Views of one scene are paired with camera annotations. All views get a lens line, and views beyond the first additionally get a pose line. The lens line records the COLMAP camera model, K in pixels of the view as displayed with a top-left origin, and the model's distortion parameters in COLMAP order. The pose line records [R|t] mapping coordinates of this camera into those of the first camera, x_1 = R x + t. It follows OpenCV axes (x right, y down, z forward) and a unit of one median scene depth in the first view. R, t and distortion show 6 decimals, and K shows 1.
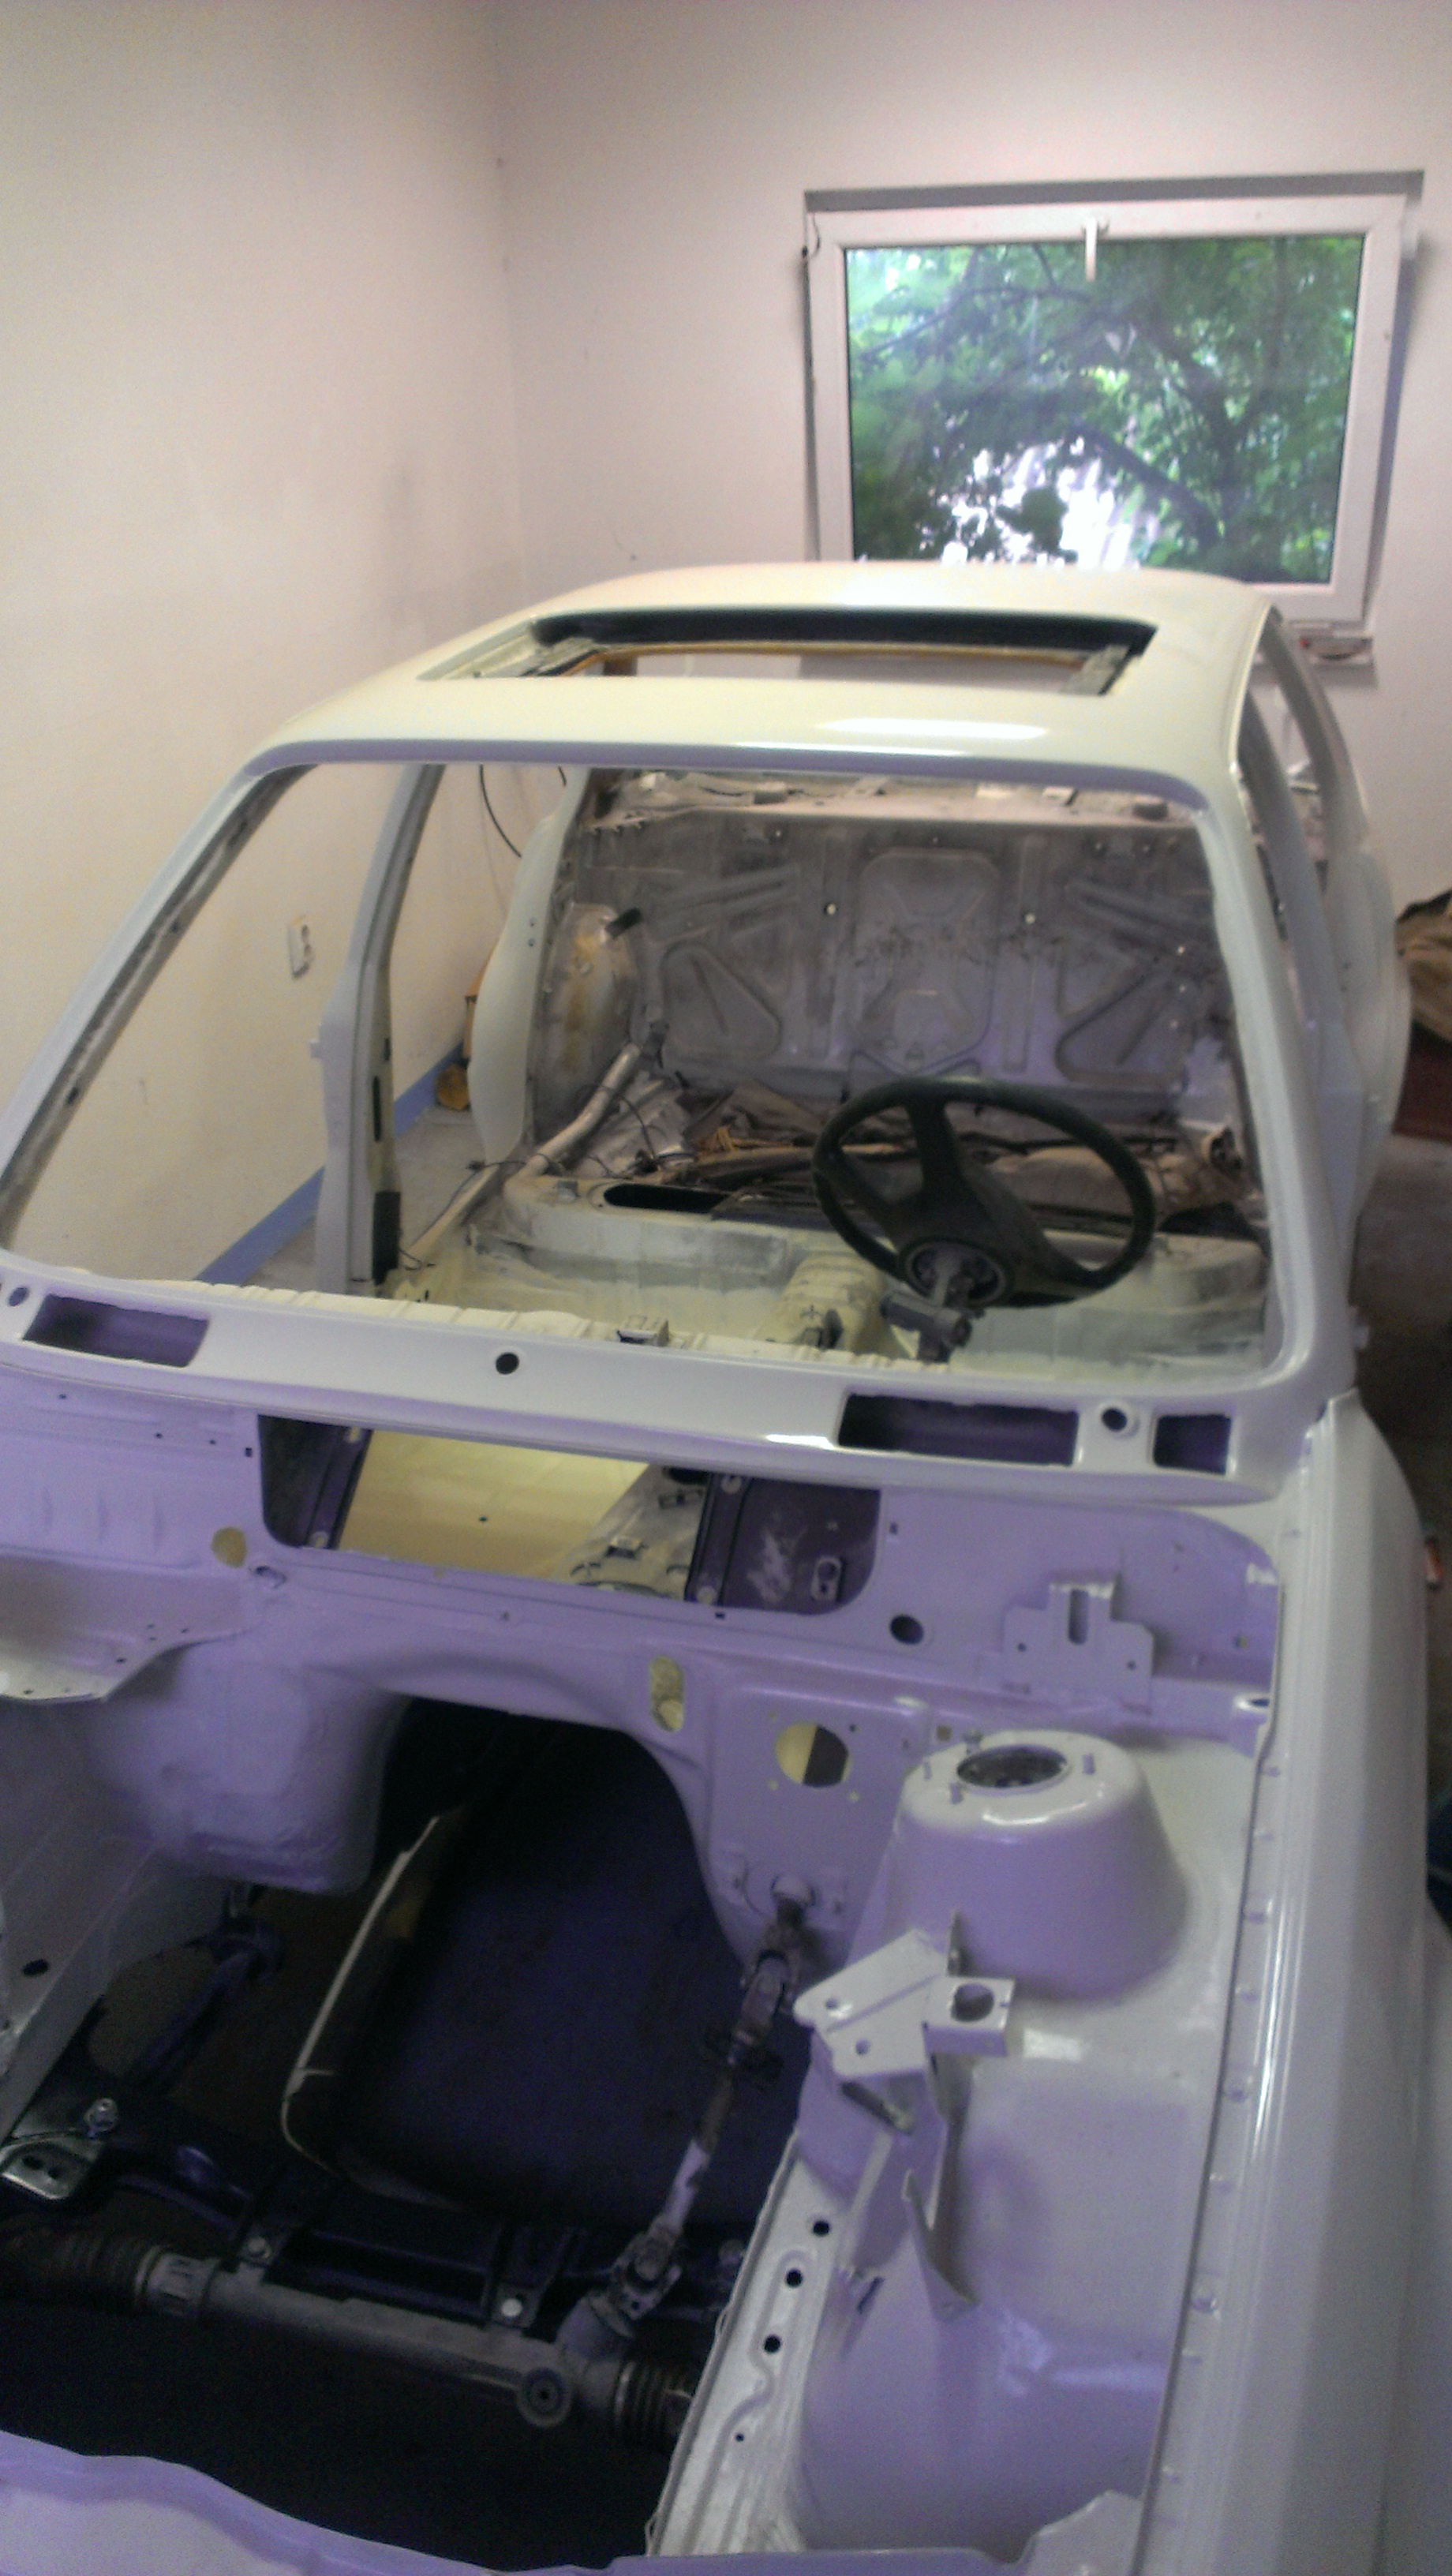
lens RADIAL K [[2261.2, 0, 726.0], [0, 2261.2, 1288.0], [0, 0, 1]] dist [0.172254, -0.411483]
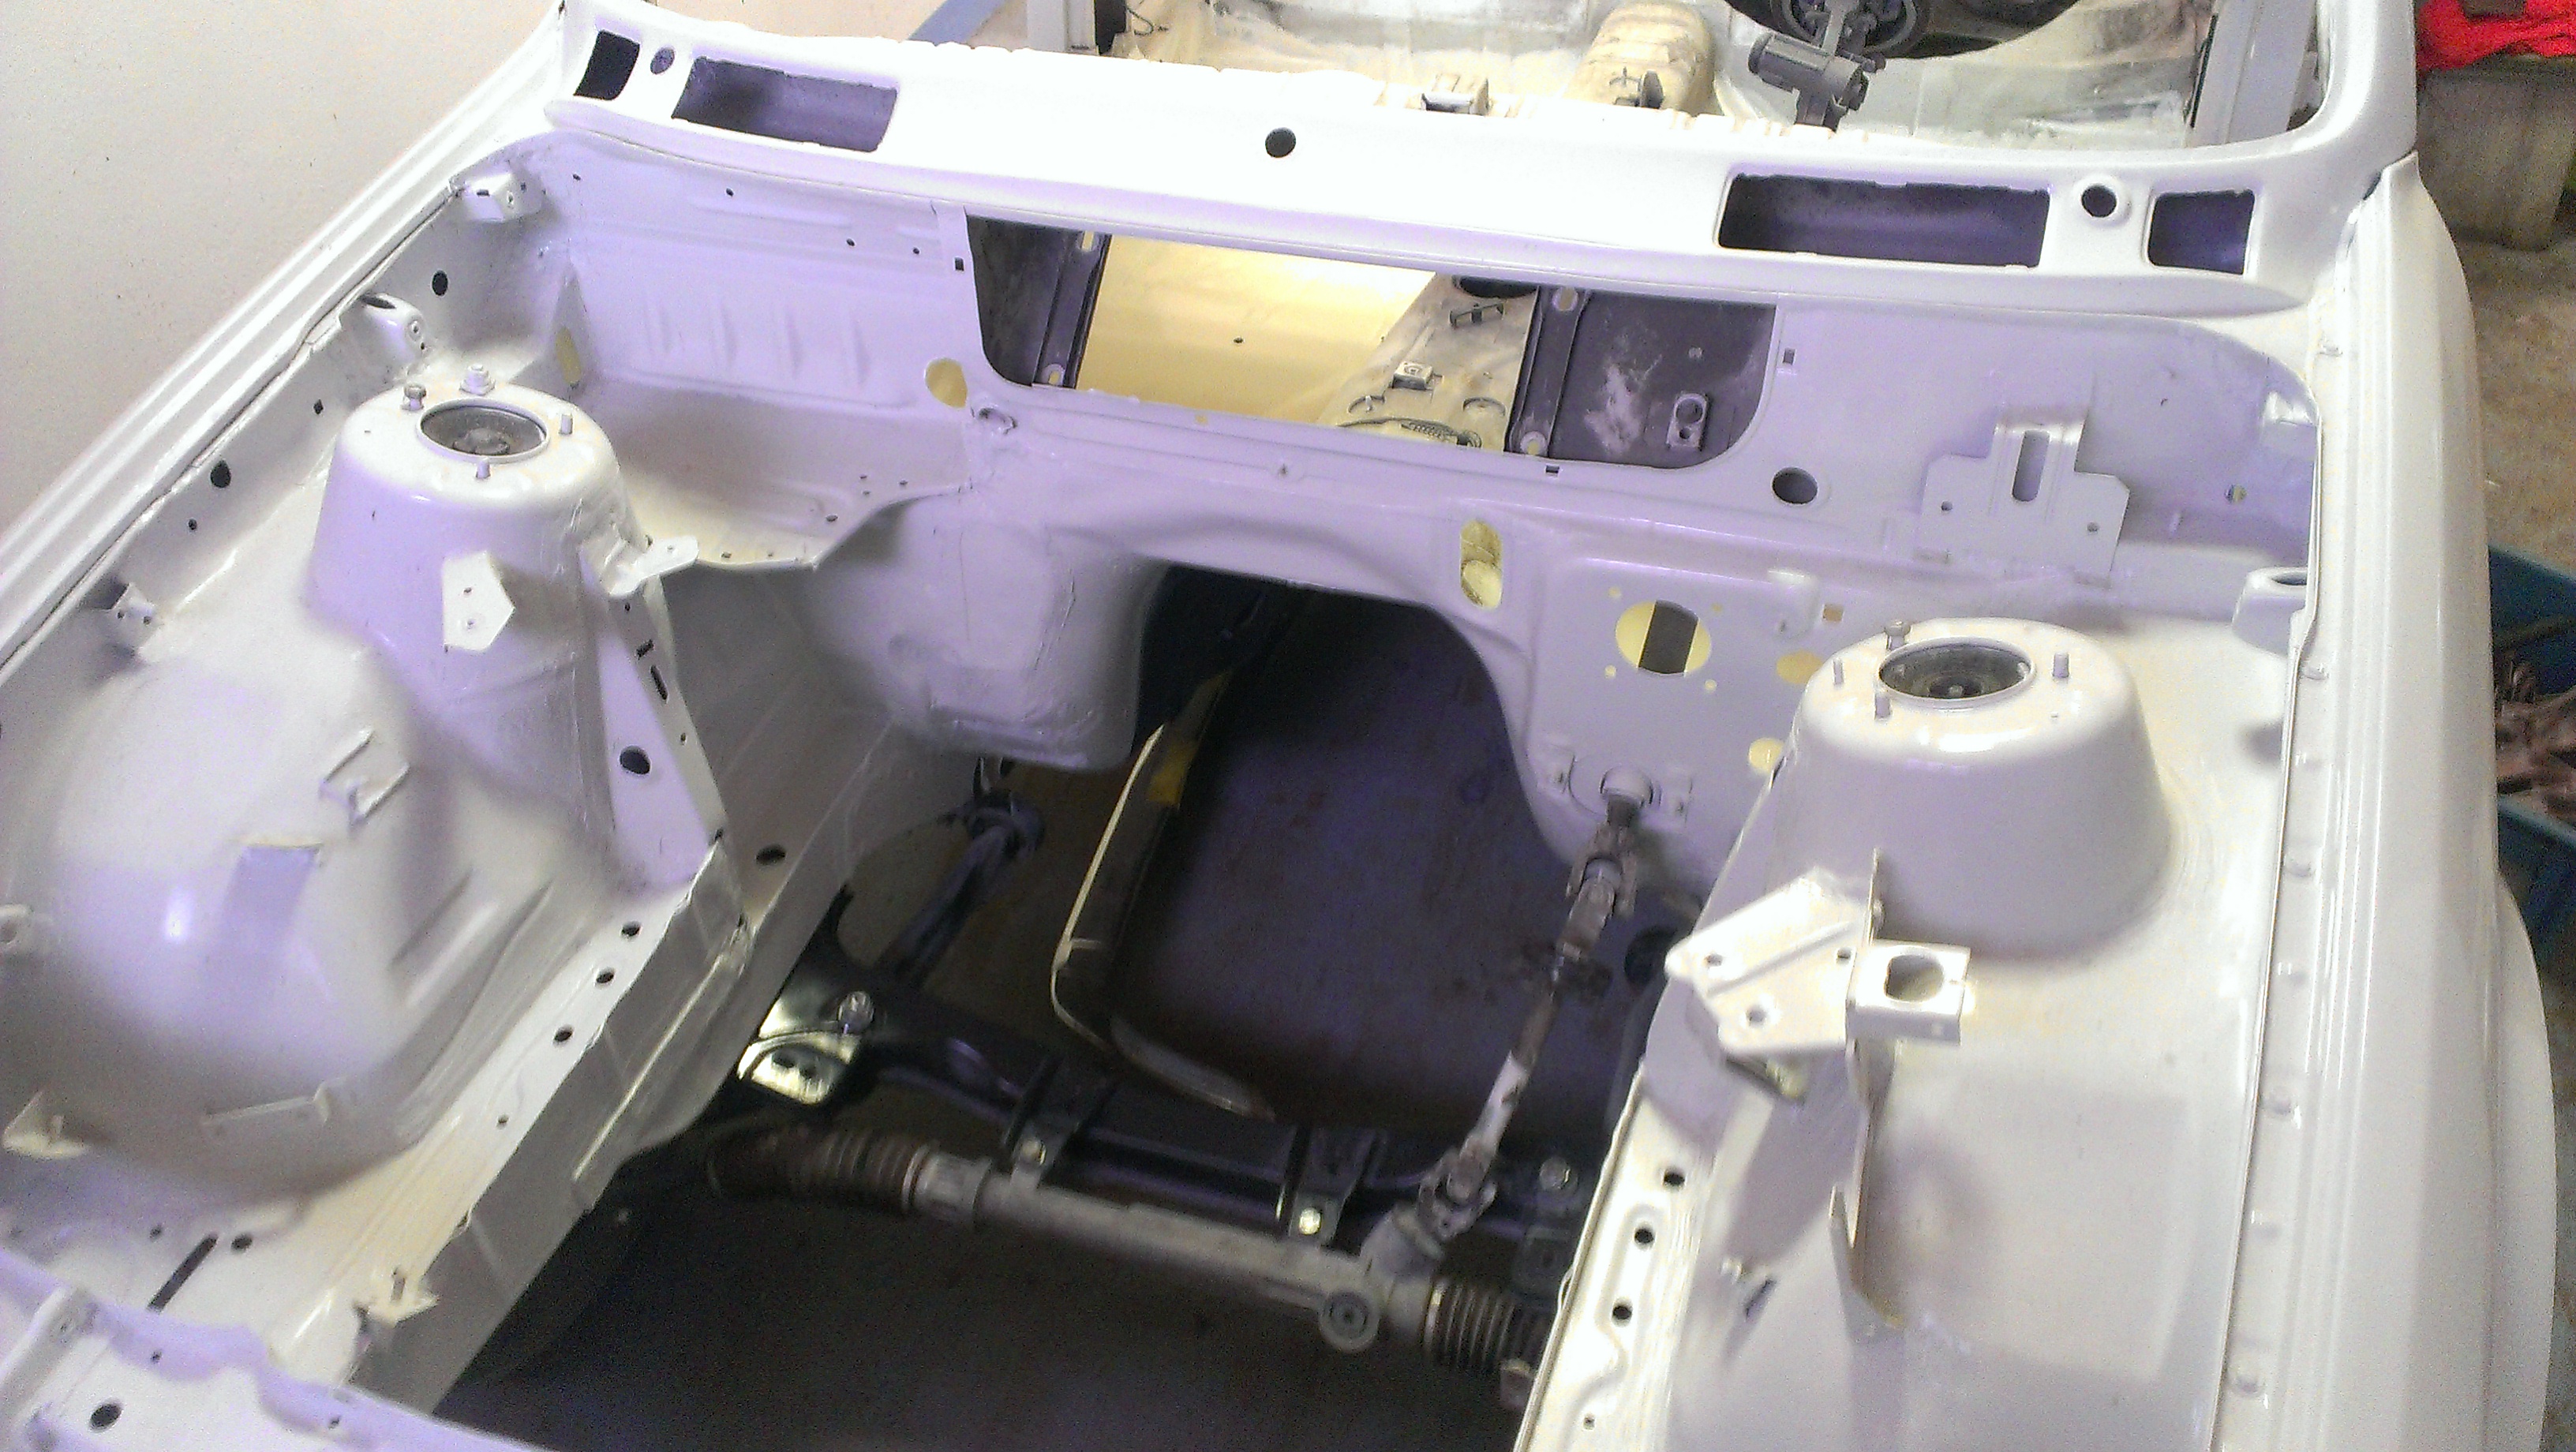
lens RADIAL K [[2261.4, 0, 1296.7], [0, 2261.4, 826.8], [0, 0, 1]] dist [0.153380, -0.297298]
pose [[0.997399, 0.004294, -0.071946, -0.033094], [0.018426, 0.949860, 0.312132, 0.011152], [0.069679, -0.312646, 0.947311, 0.187157]]
